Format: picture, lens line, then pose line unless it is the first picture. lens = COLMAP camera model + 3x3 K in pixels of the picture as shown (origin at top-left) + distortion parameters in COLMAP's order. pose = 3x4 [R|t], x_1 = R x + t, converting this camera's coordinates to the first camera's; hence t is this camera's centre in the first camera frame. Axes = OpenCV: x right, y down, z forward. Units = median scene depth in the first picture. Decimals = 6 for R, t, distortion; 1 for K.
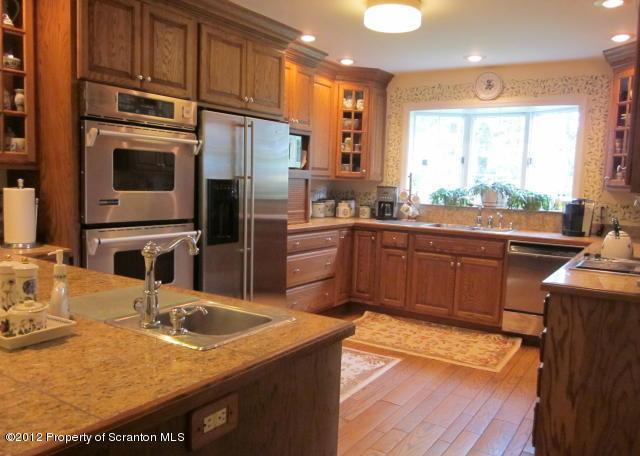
lens RADIAL K [[532.8, 0, 317.4], [0, 532.8, 229.5], [0, 0, 1]] dist [-0.037231, 0.010984]
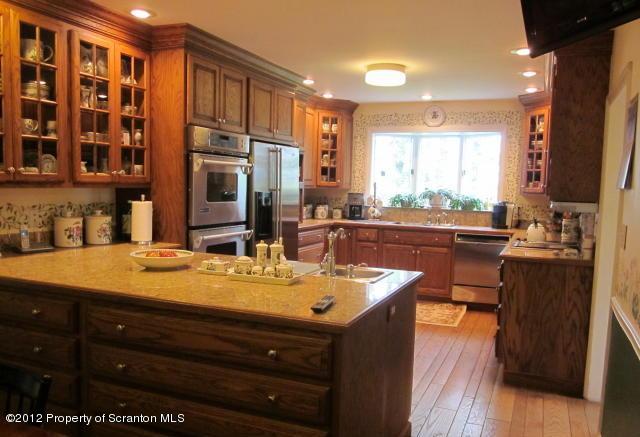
lens RADIAL K [[535.0, 0, 318.2], [0, 535.0, 225.4], [0, 0, 1]] dist [-0.020097, -0.006433]
pose [[0.985395, -0.021462, 0.168928, -0.237830], [0.023249, 0.999693, -0.008609, 0.005307], [-0.168691, 0.012411, 0.985591, -0.315801]]
